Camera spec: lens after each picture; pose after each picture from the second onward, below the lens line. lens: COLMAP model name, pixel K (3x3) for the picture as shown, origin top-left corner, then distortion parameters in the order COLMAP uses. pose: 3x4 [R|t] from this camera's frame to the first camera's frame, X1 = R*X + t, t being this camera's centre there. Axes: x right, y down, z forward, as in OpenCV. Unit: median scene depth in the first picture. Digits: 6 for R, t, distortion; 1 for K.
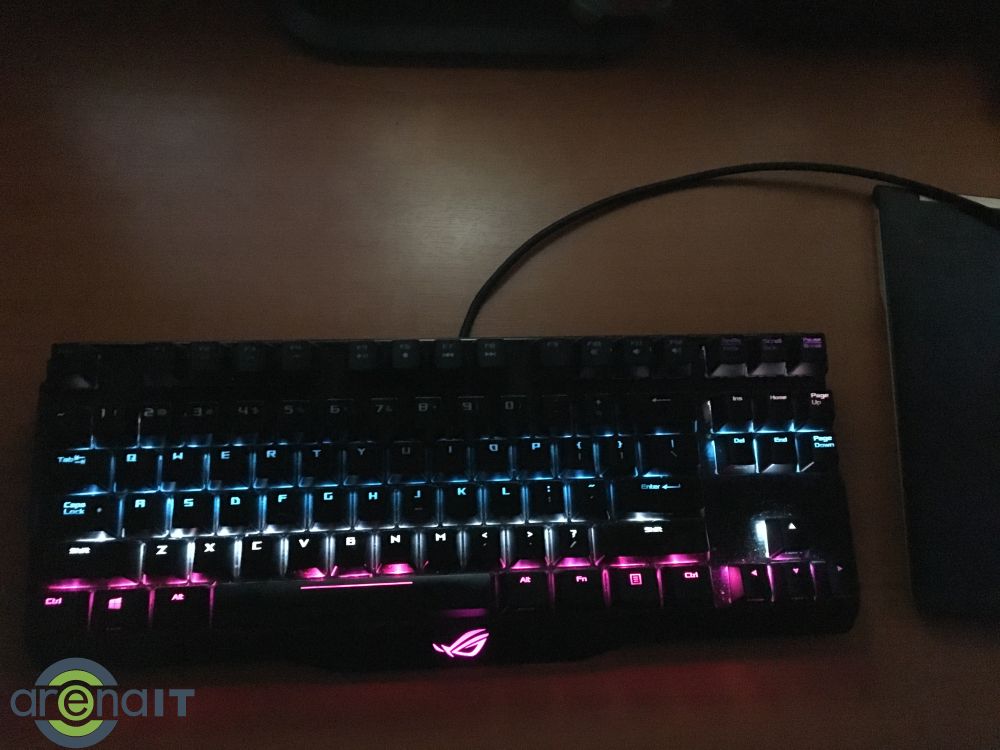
lens RADIAL K [[842.8, 0, 498.5], [0, 842.8, 374.8], [0, 0, 1]] dist [0.107052, -0.199257]
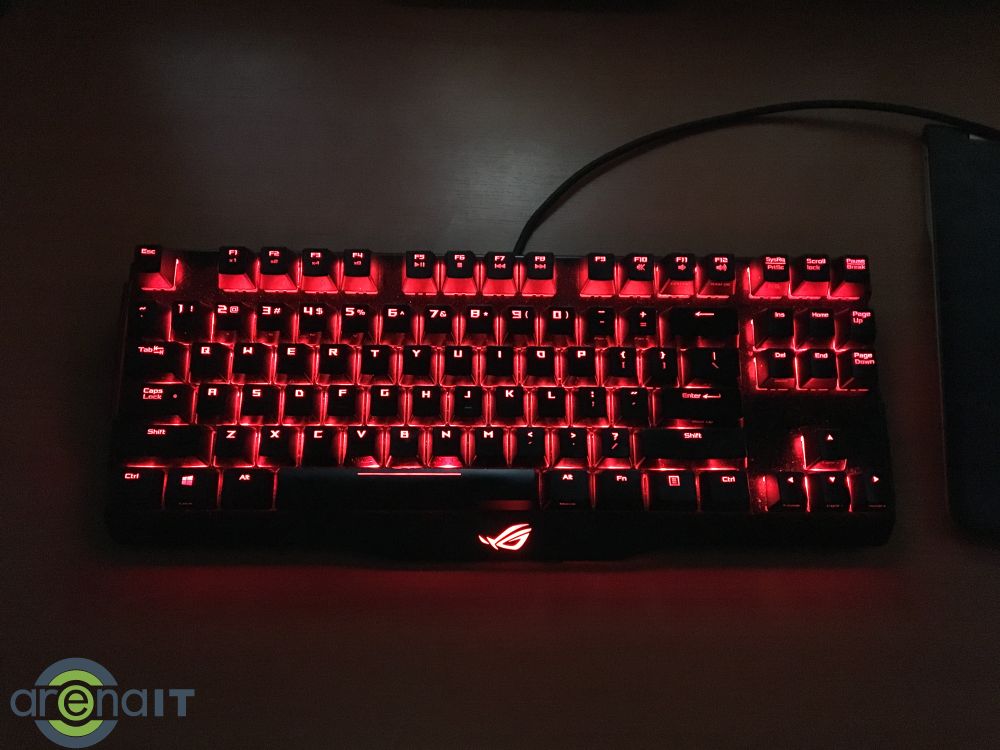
lens RADIAL K [[843.3, 0, 501.5], [0, 843.3, 374.0], [0, 0, 1]] dist [0.106590, -0.205221]
pose [[0.997928, 0.026549, -0.058601, 0.007533], [-0.026754, 0.999638, -0.002703, 0.116112], [0.058508, 0.004265, 0.998278, -0.051729]]
